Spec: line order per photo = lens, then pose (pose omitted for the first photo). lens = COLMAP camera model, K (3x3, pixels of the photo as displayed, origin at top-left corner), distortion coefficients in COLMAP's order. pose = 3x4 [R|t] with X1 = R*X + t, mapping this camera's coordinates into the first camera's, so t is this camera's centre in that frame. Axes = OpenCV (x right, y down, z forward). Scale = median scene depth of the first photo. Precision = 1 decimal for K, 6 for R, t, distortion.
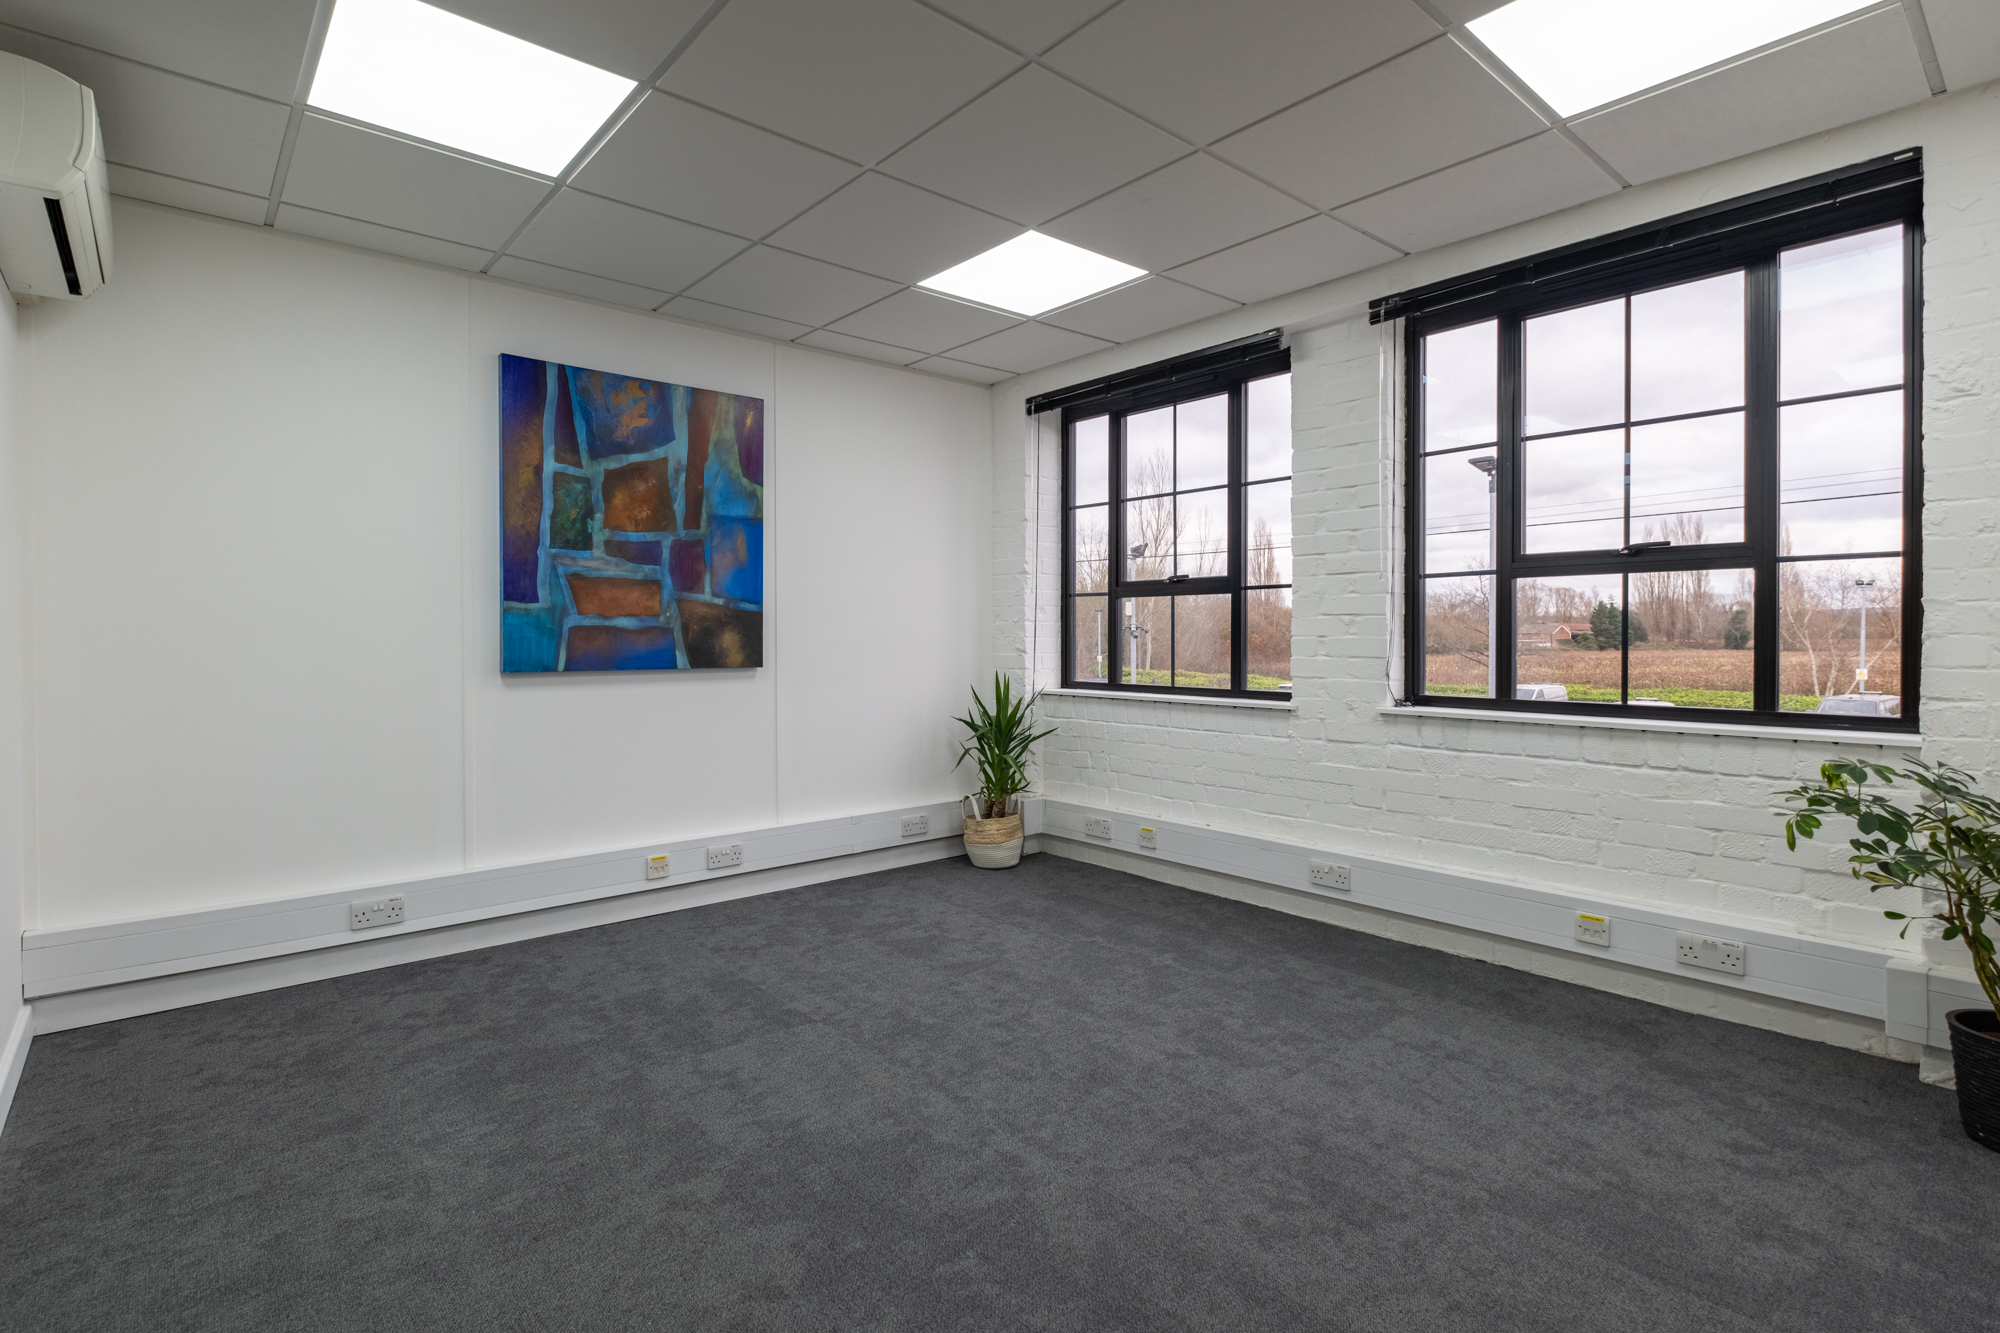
lens RADIAL K [[940.3, 0, 886.4], [0, 940.3, 661.2], [0, 0, 1]] dist [-0.006864, -0.001995]
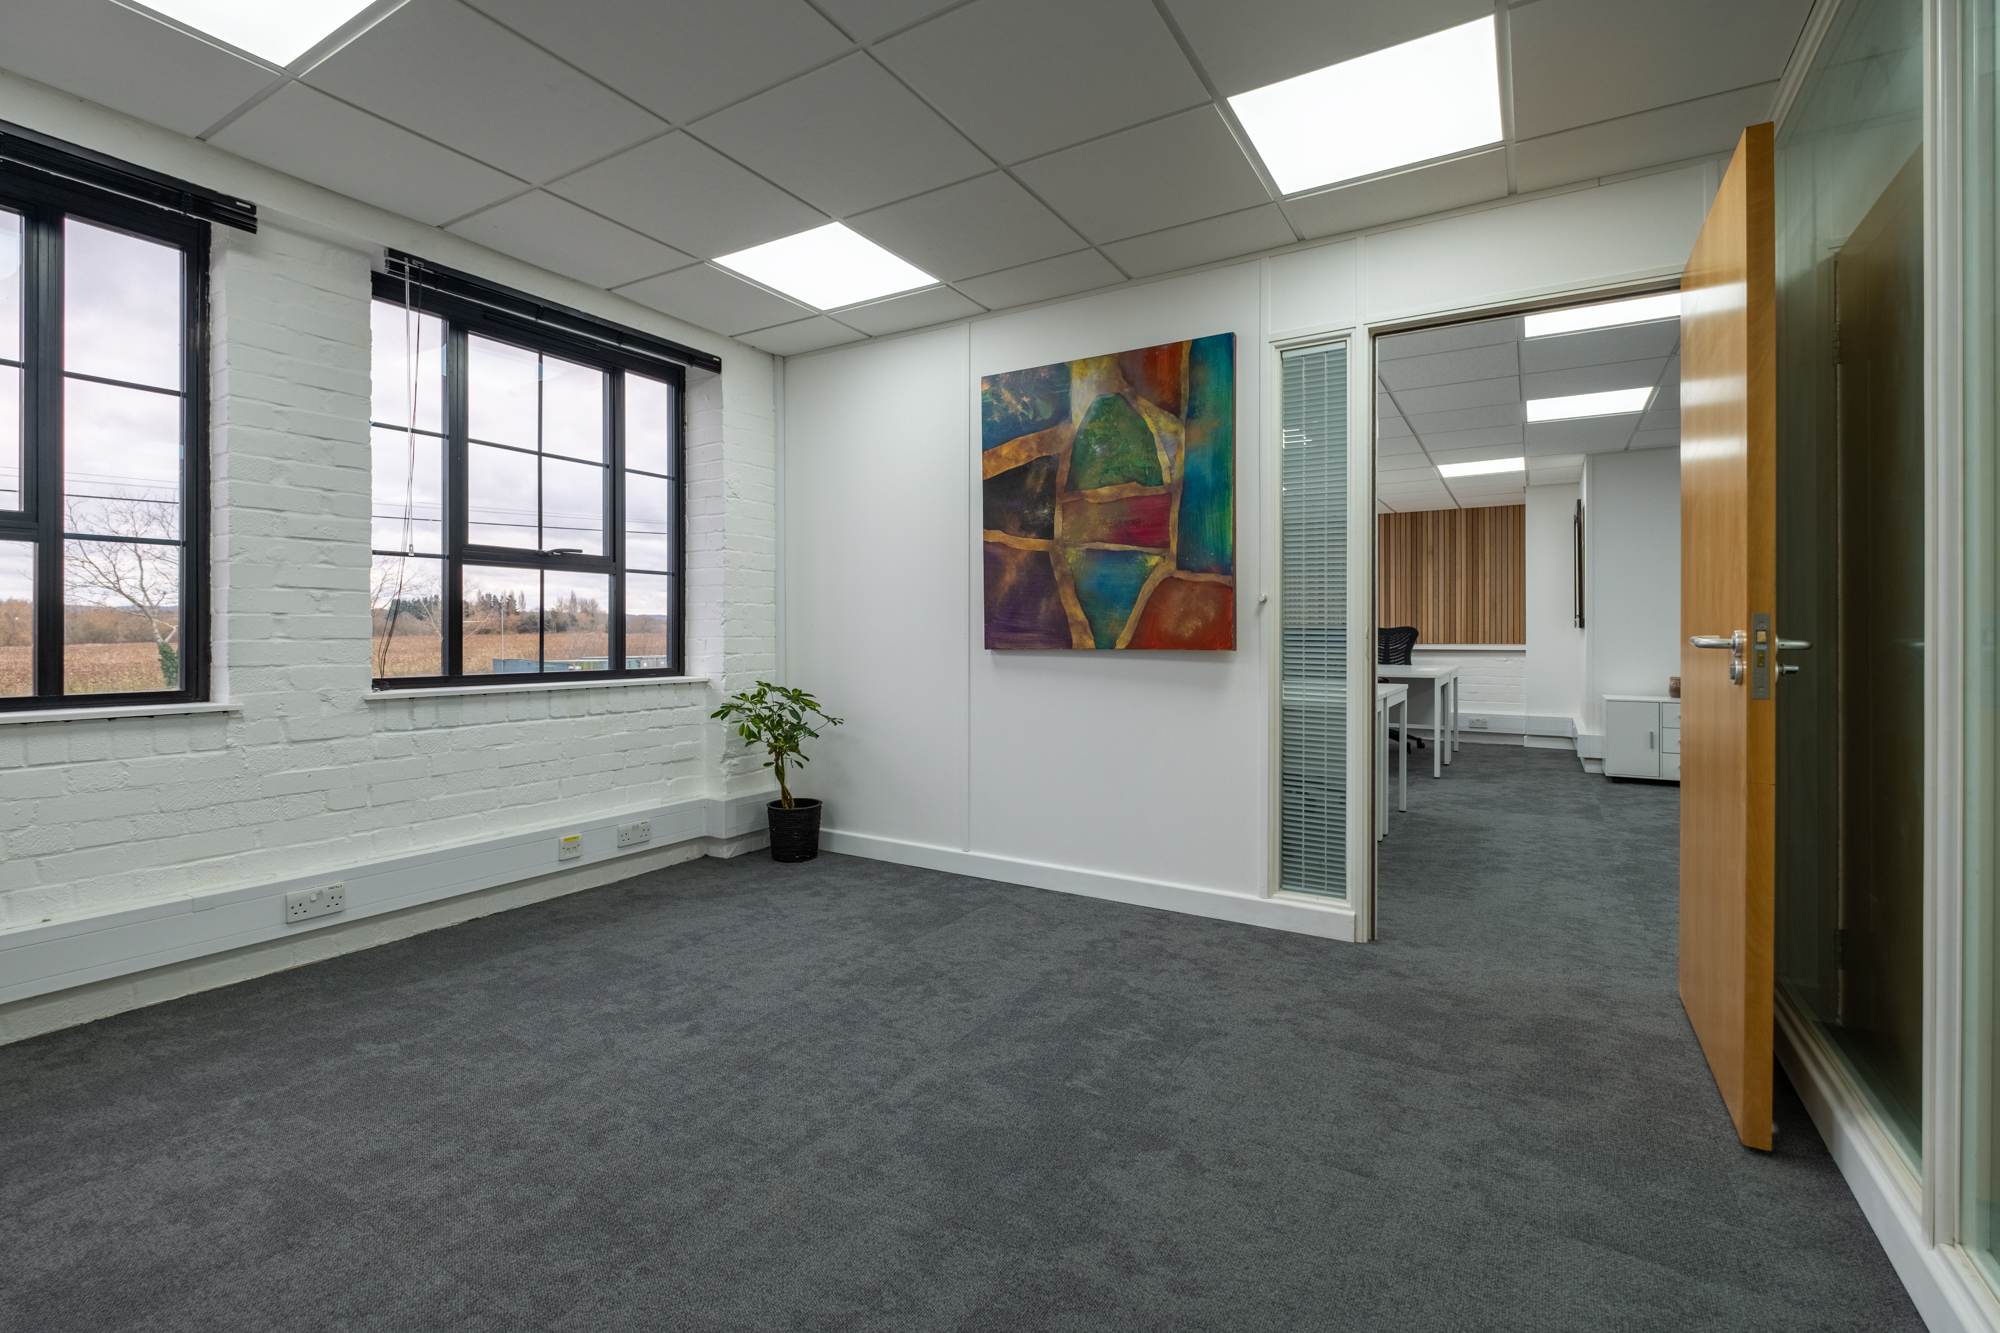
lens RADIAL K [[904.6, 0, 995.0], [0, 904.6, 649.8], [0, 0, 1]] dist [0.001333, -0.005391]
pose [[-0.367366, -0.015056, 0.929954, -0.635354], [0.028203, 0.999229, 0.027319, -0.000212], [-0.929649, 0.036264, -0.366658, 0.952884]]
